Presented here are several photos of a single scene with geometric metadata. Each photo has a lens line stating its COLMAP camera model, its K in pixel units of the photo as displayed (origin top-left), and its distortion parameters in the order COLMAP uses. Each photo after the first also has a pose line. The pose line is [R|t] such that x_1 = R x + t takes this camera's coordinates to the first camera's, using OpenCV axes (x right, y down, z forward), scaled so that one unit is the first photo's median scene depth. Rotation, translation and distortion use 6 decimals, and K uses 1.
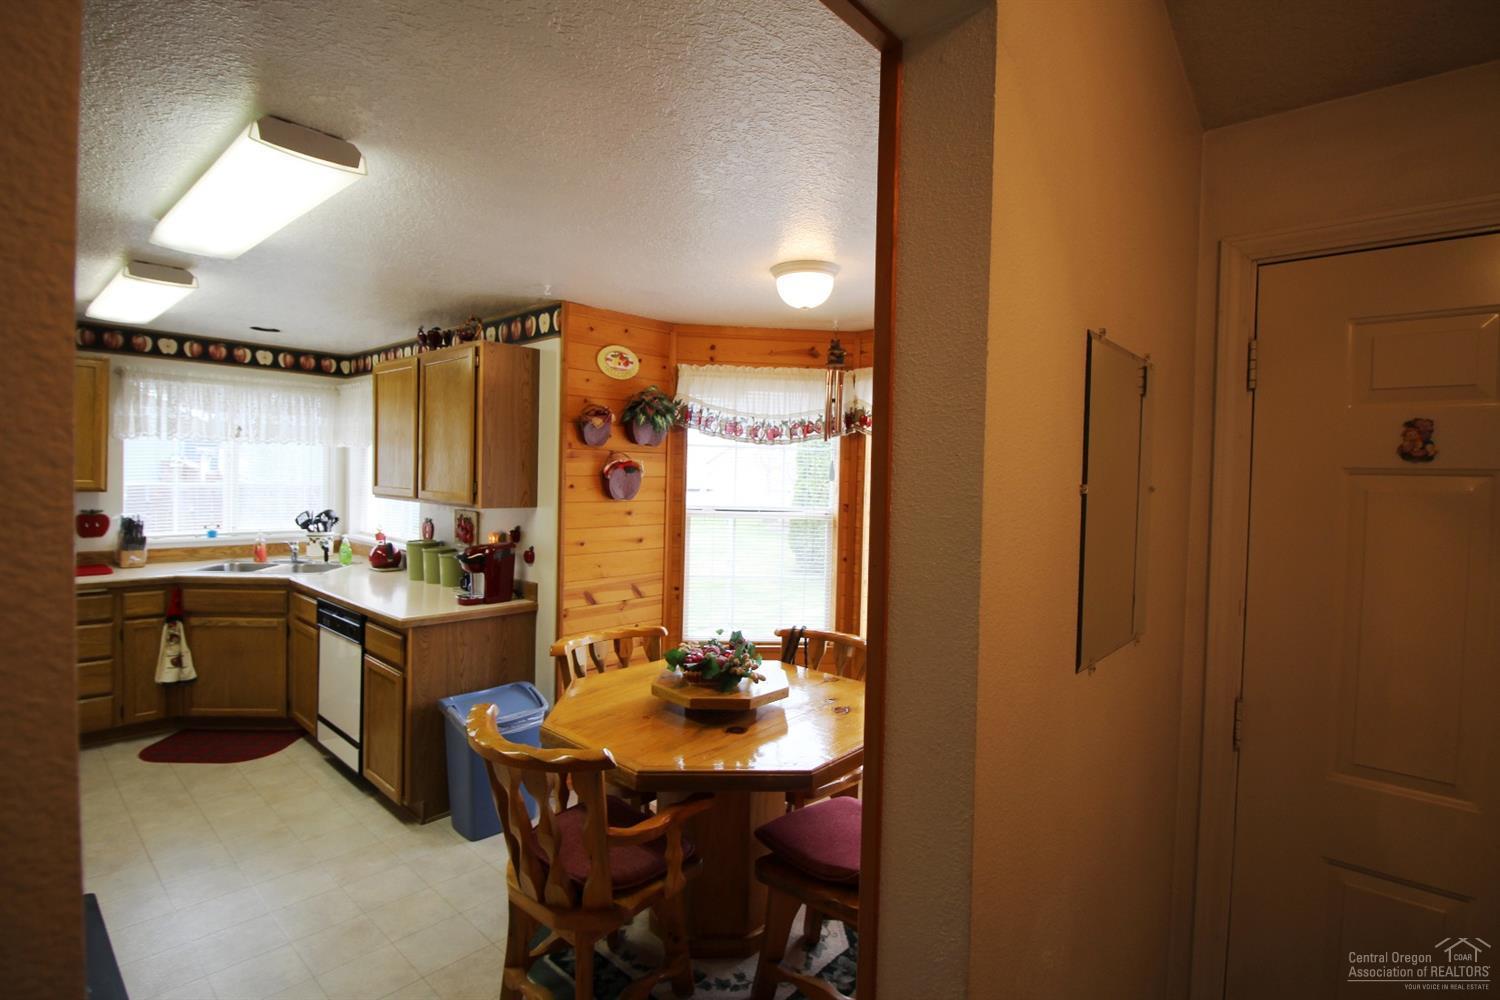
lens RADIAL K [[714.3, 0, 746.0], [0, 714.3, 491.9], [0, 0, 1]] dist [-0.000056, -0.011955]
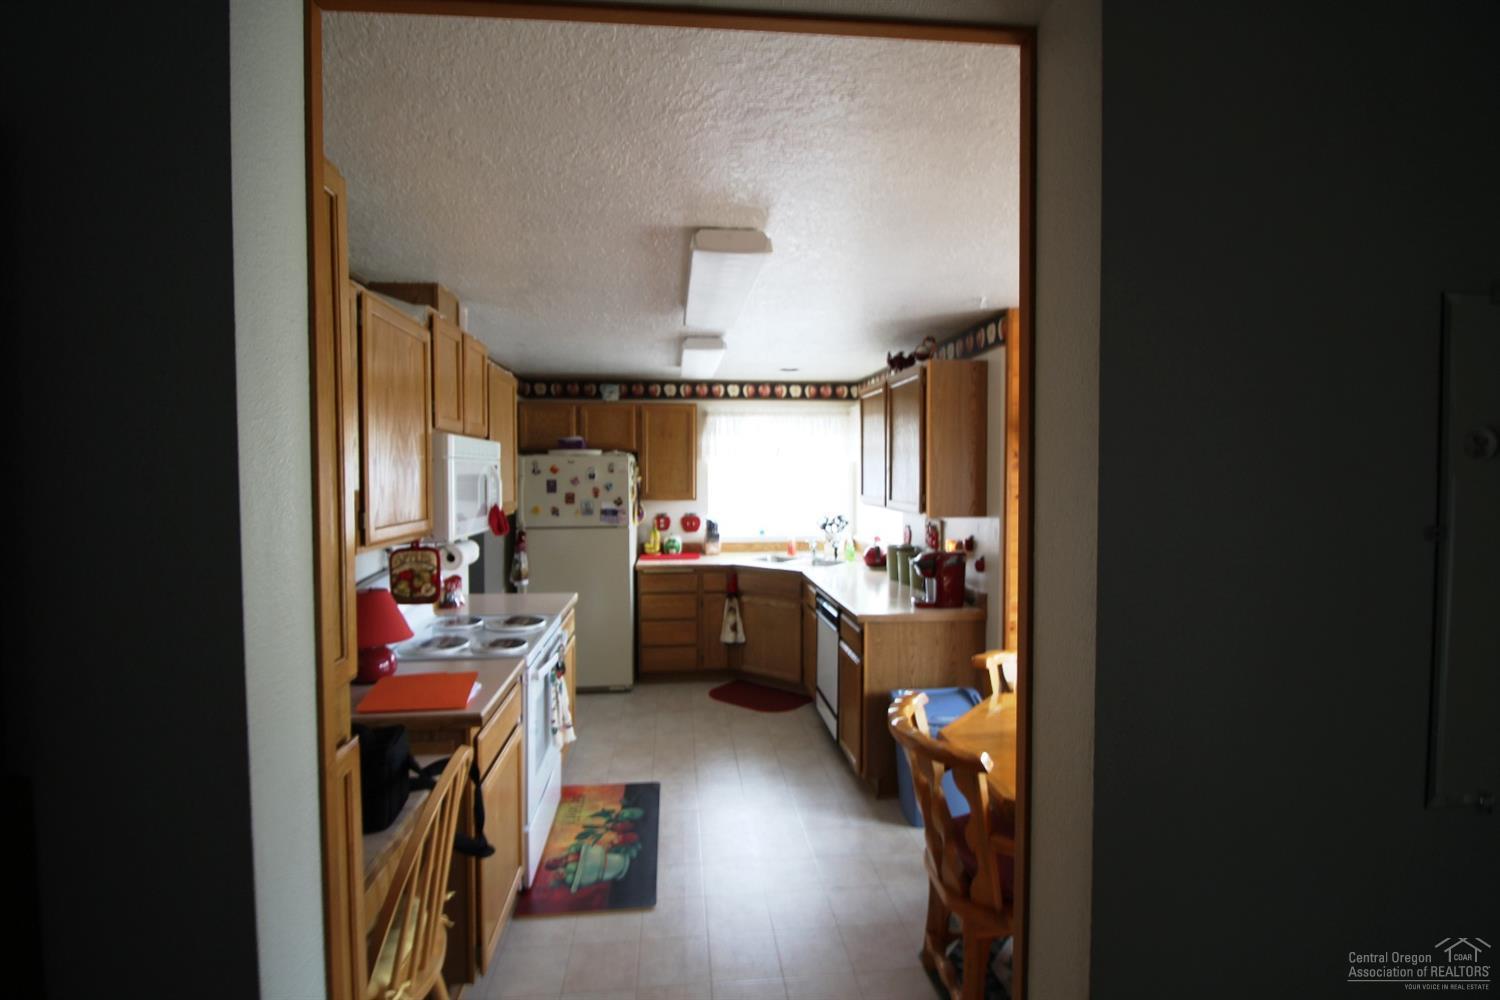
lens RADIAL K [[714.3, 0, 744.8], [0, 714.3, 496.6], [0, 0, 1]] dist [-0.000056, -0.011955]
pose [[0.740993, -0.001236, -0.671512, 0.124361], [0.004469, 0.999985, 0.003091, -0.012211], [0.671498, -0.005292, 0.740988, 0.023365]]
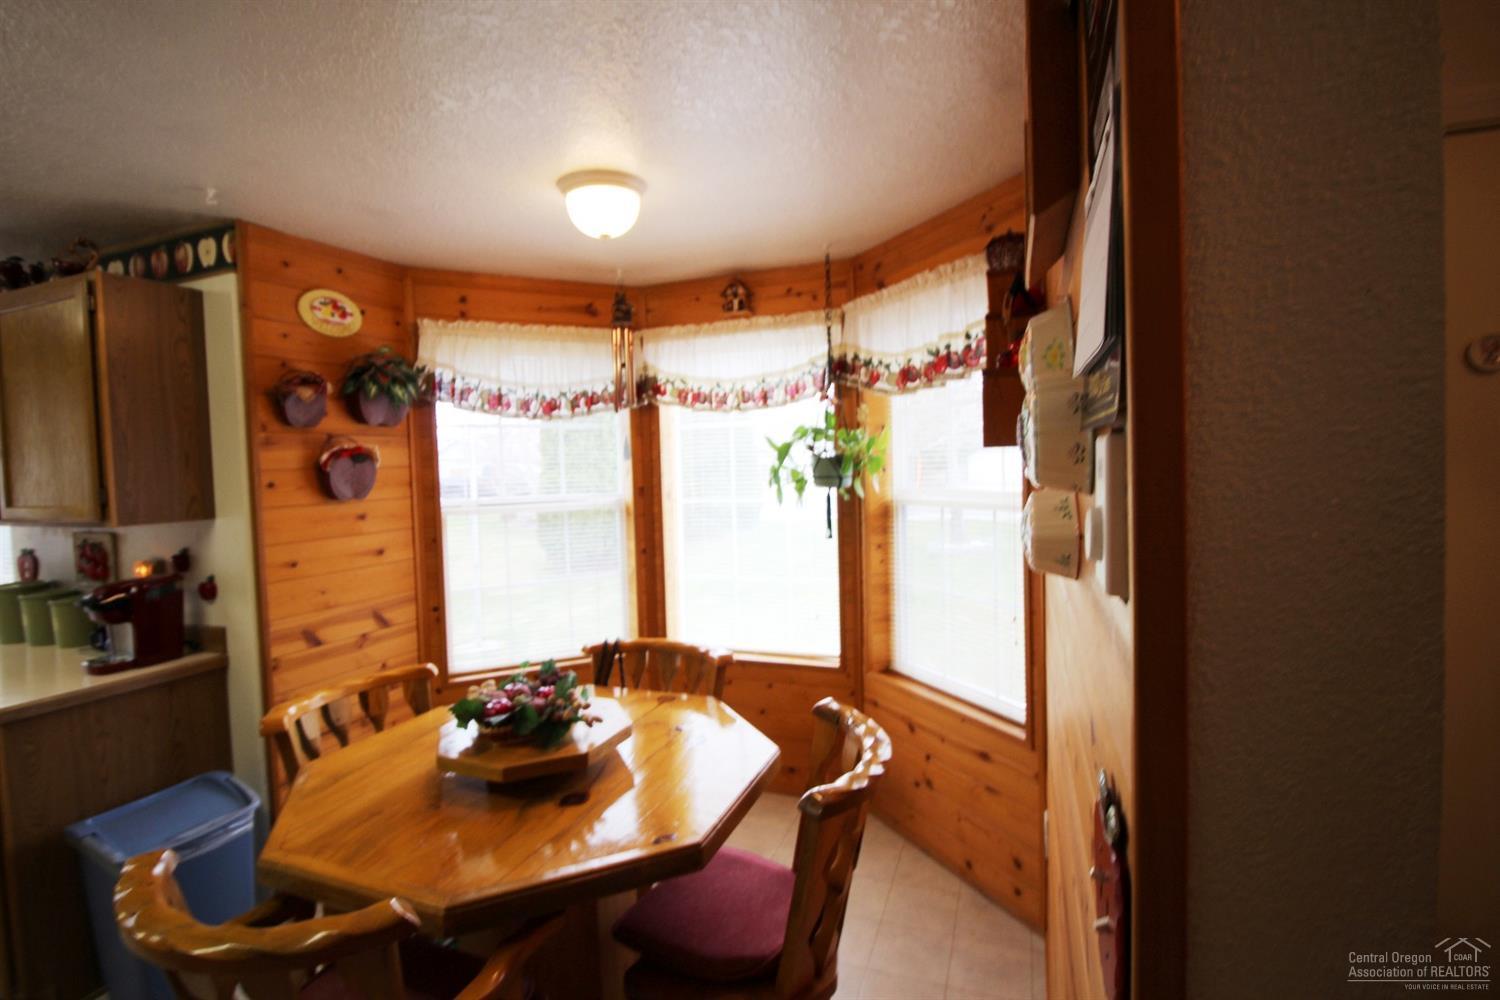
lens RADIAL K [[714.3, 0, 740.9], [0, 714.3, 494.6], [0, 0, 1]] dist [-0.000056, -0.011955]
pose [[0.933197, -0.066425, 0.353173, -0.054731], [0.060495, 0.997781, 0.027815, 0.009160], [-0.354237, -0.004591, 0.935144, 0.160196]]
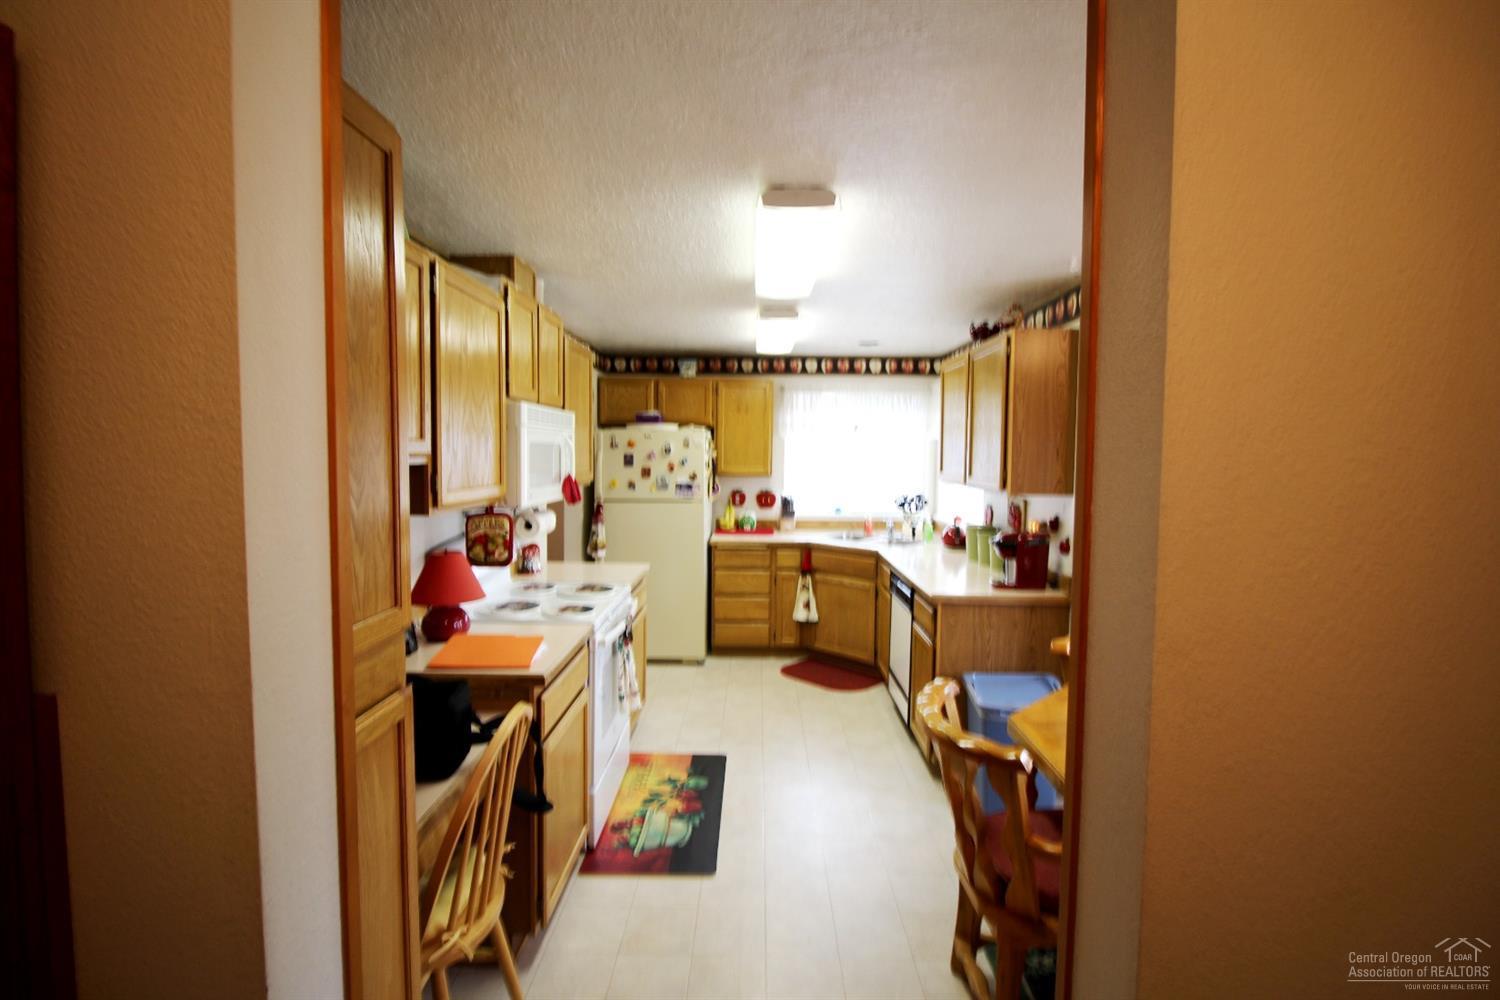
lens RADIAL K [[714.3, 0, 744.6], [0, 714.3, 495.0], [0, 0, 1]] dist [-0.000056, -0.011955]
pose [[0.657475, 0.028456, -0.752939, 0.127228], [-0.011277, 0.999546, 0.027929, -0.002138], [0.753392, -0.009872, 0.657498, 0.045482]]
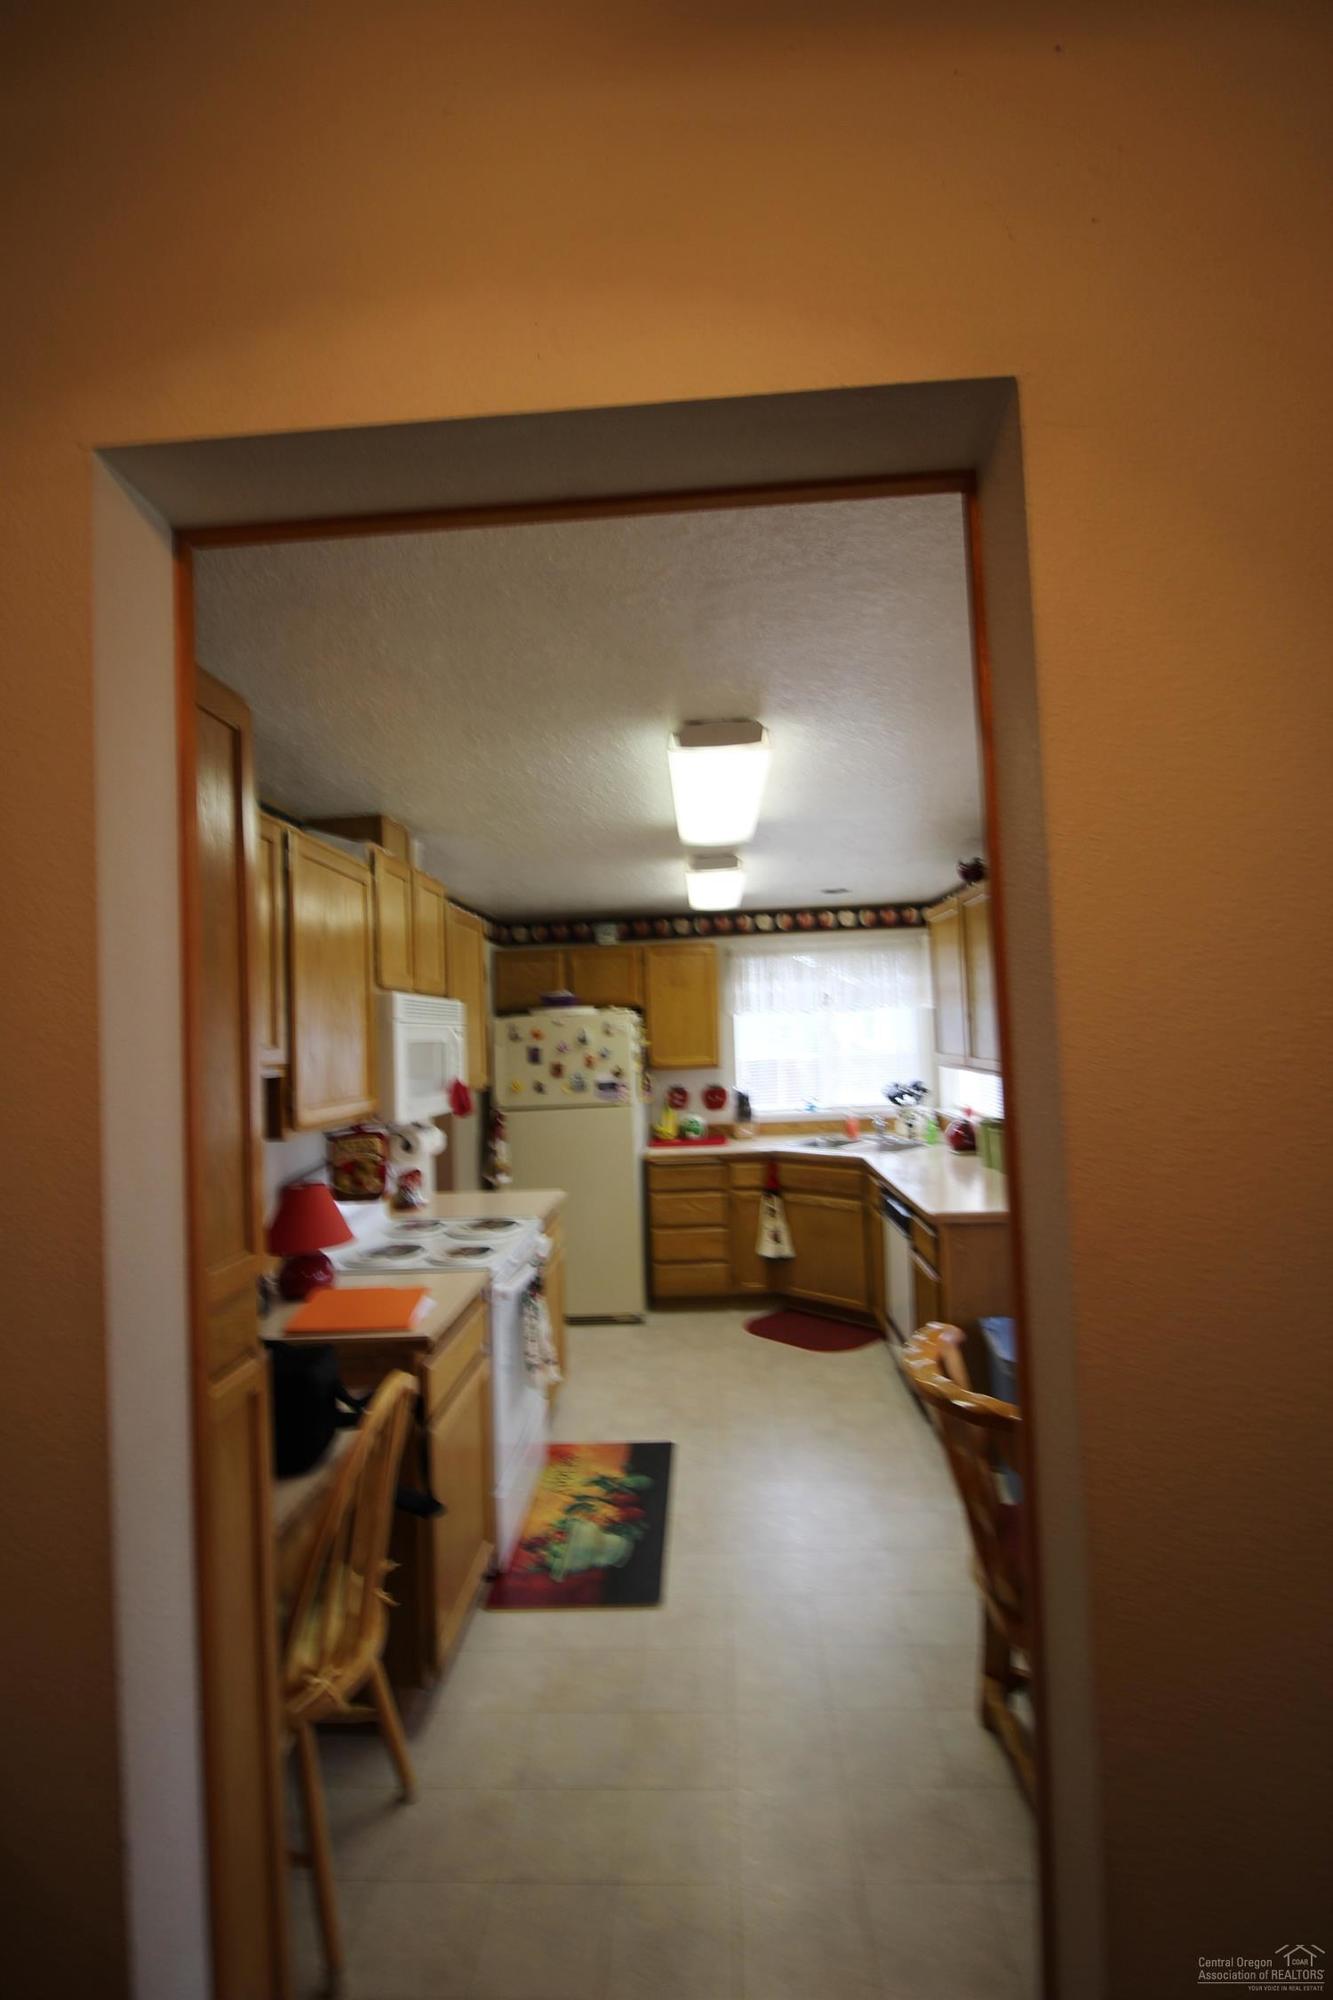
lens RADIAL K [[952.5, 0, 656.9], [0, 952.5, 997.4], [0, 0, 1]] dist [-0.000056, -0.011955]
pose [[0.626816, -0.079921, -0.775057, 0.169708], [0.037138, 0.996660, -0.072736, -0.004850], [0.778281, 0.016808, 0.627691, 0.029417]]
